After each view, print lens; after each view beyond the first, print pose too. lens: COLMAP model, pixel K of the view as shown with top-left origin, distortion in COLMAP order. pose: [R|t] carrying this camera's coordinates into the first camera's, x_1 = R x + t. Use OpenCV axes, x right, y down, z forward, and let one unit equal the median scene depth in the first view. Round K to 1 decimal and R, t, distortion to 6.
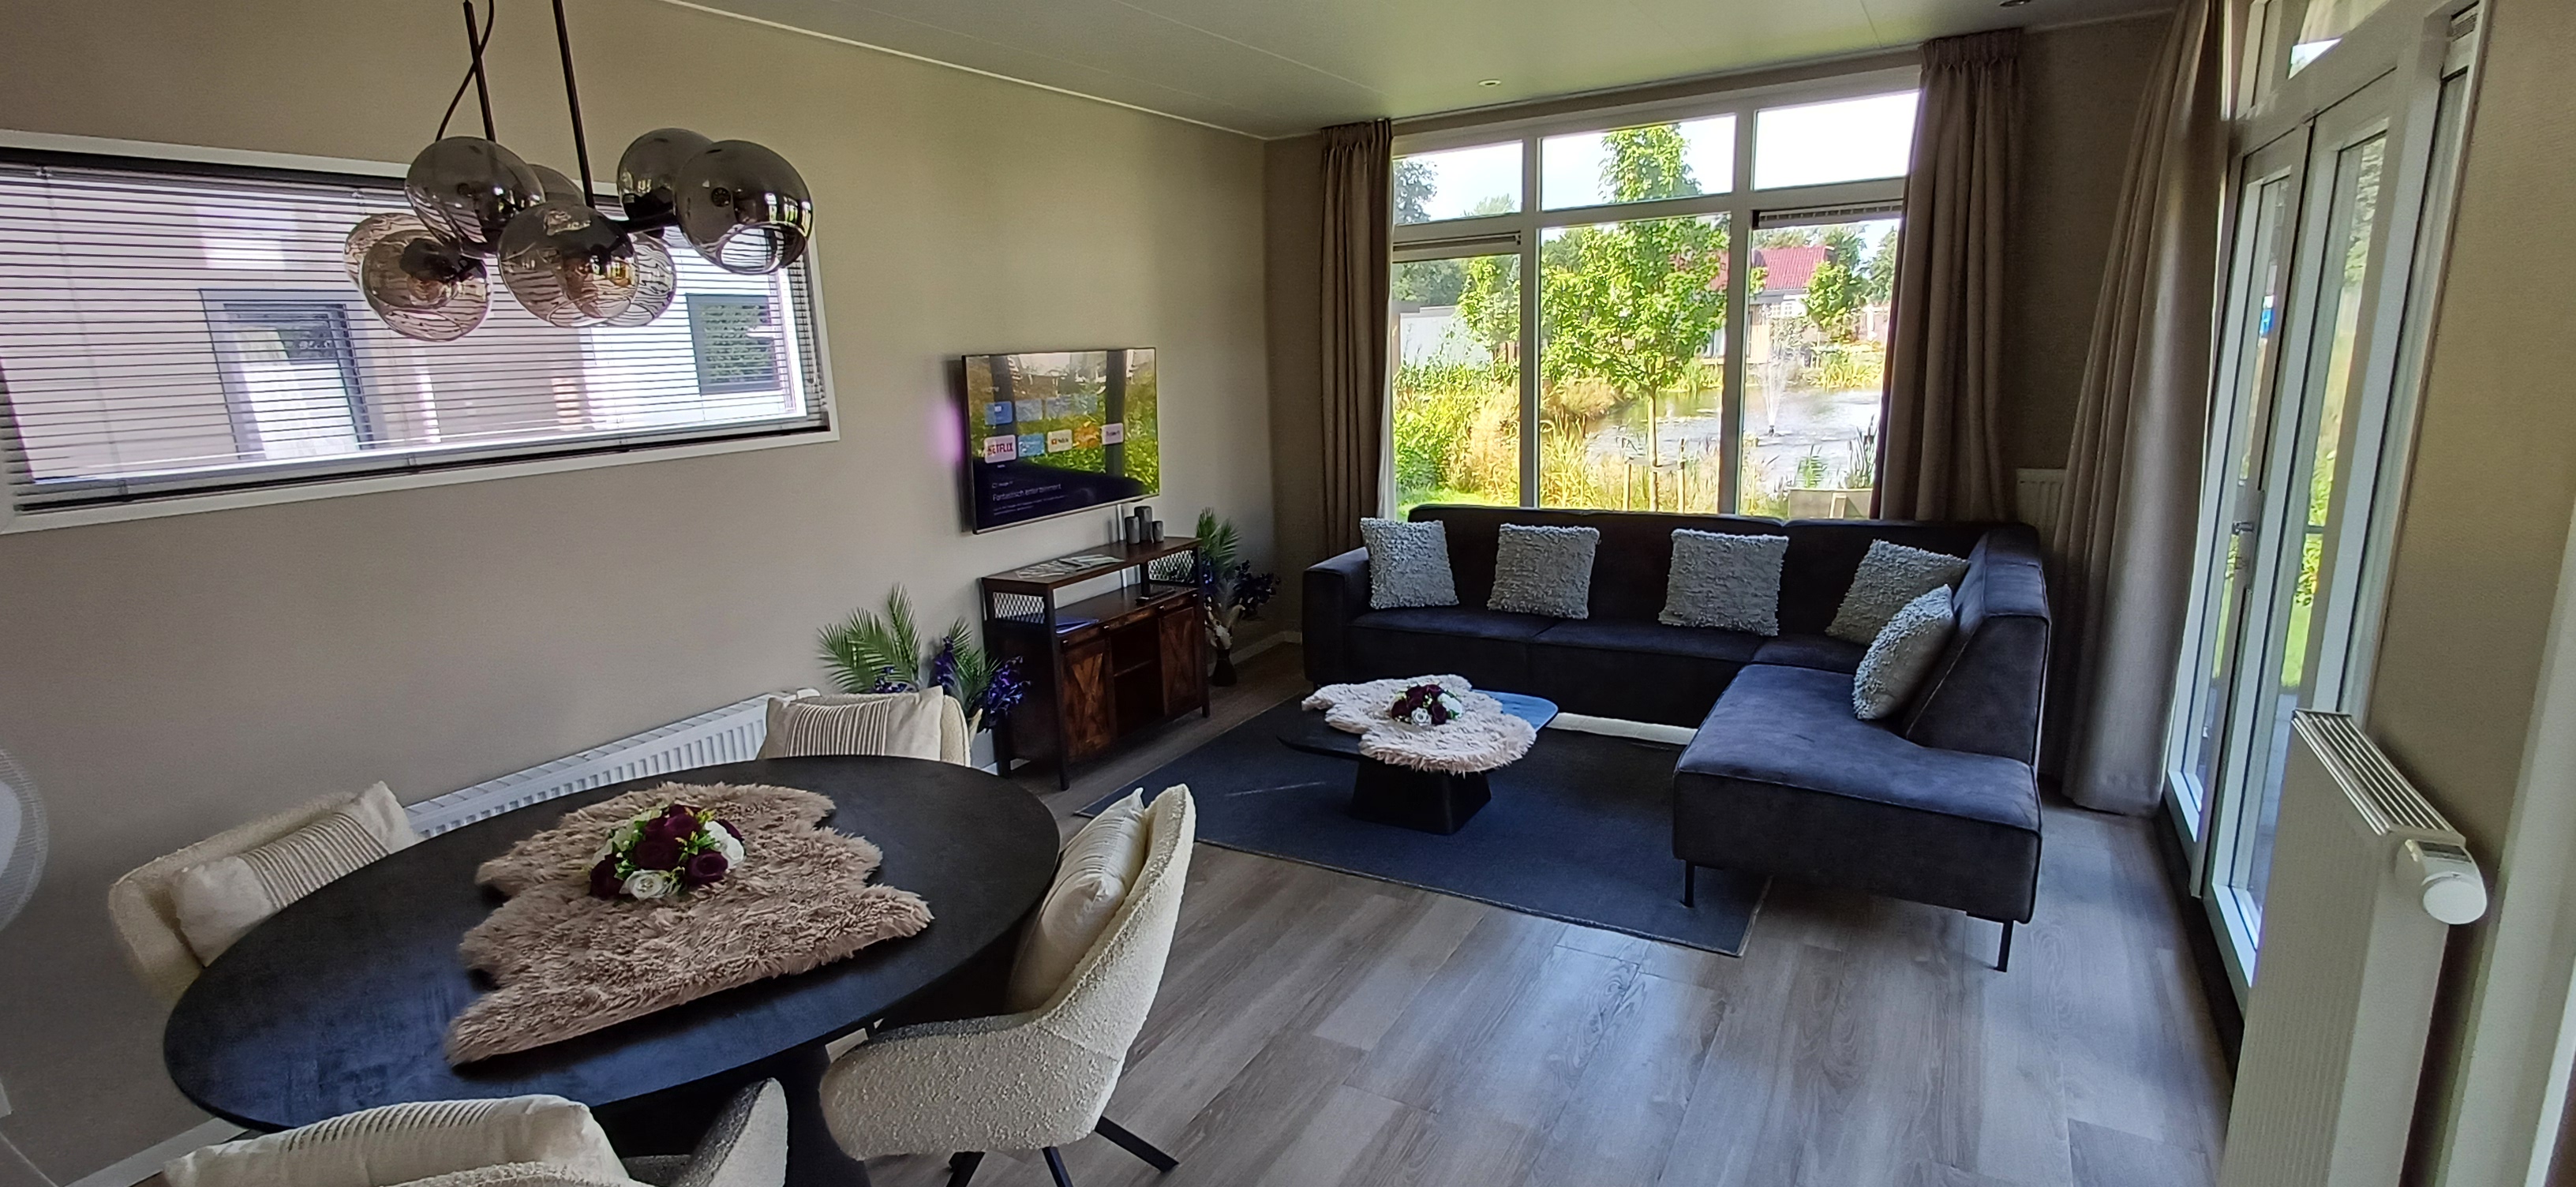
lens RADIAL K [[1174.6, 0, 1277.1], [0, 1174.6, 593.9], [0, 0, 1]] dist [-0.003709, 0.000015]
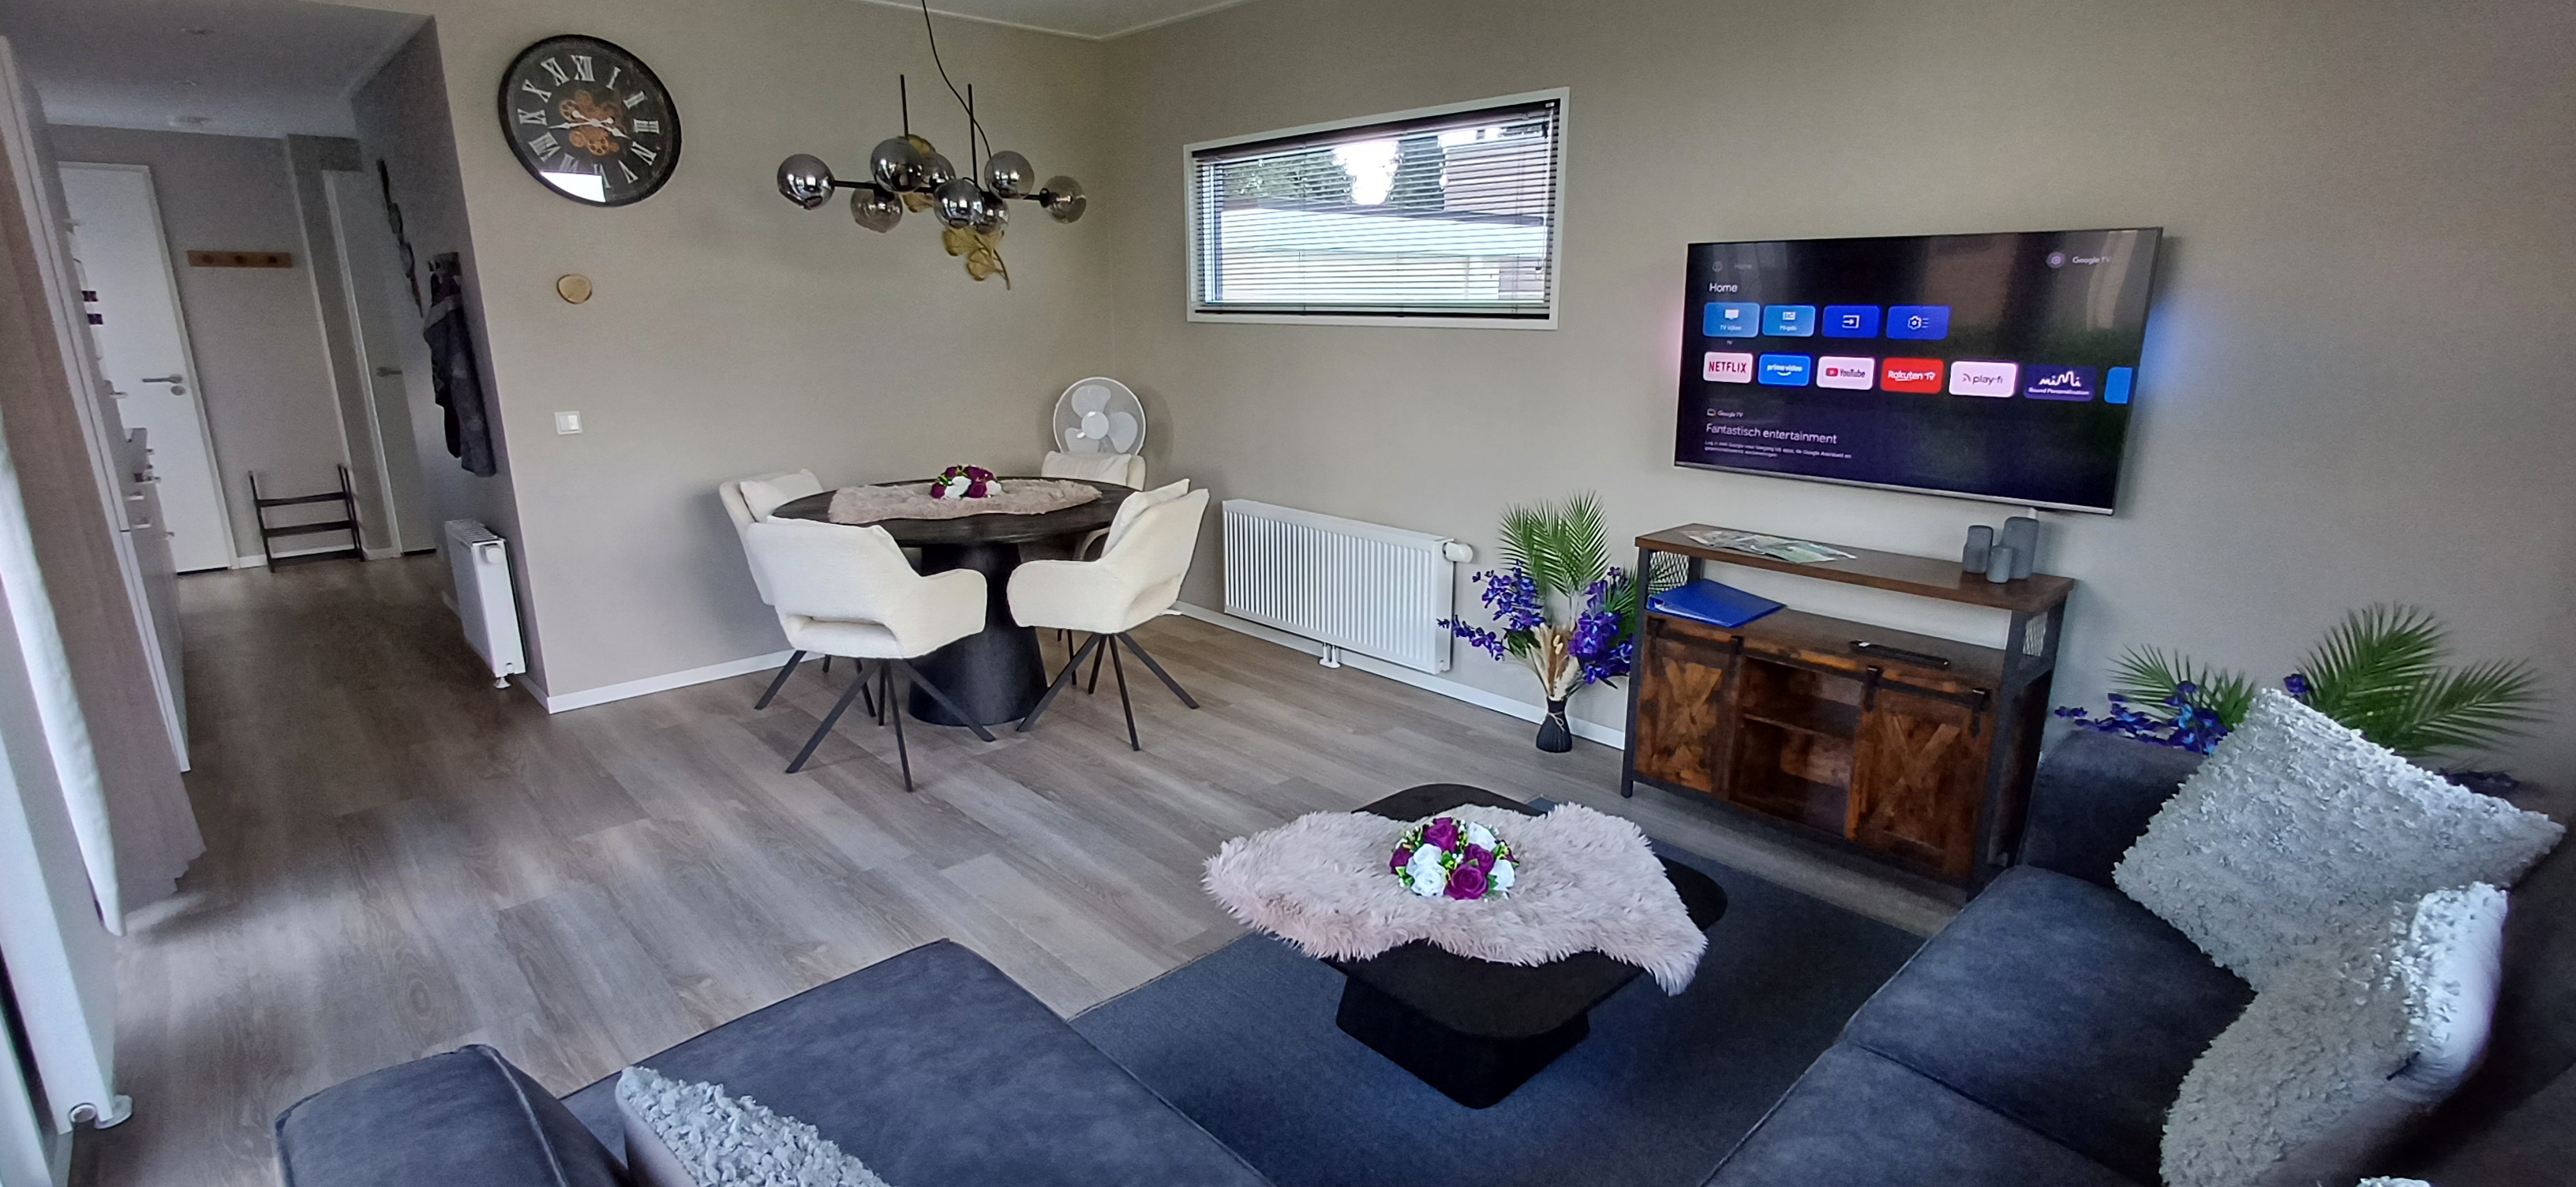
lens RADIAL K [[1174.6, 0, 1275.6], [0, 1174.6, 602.2], [0, 0, 1]] dist [-0.003709, 0.000015]
pose [[-0.287331, 0.279987, -0.915996, 0.594632], [-0.189481, 0.920808, 0.340895, -0.186885], [0.938902, 0.271513, -0.211525, 0.920025]]
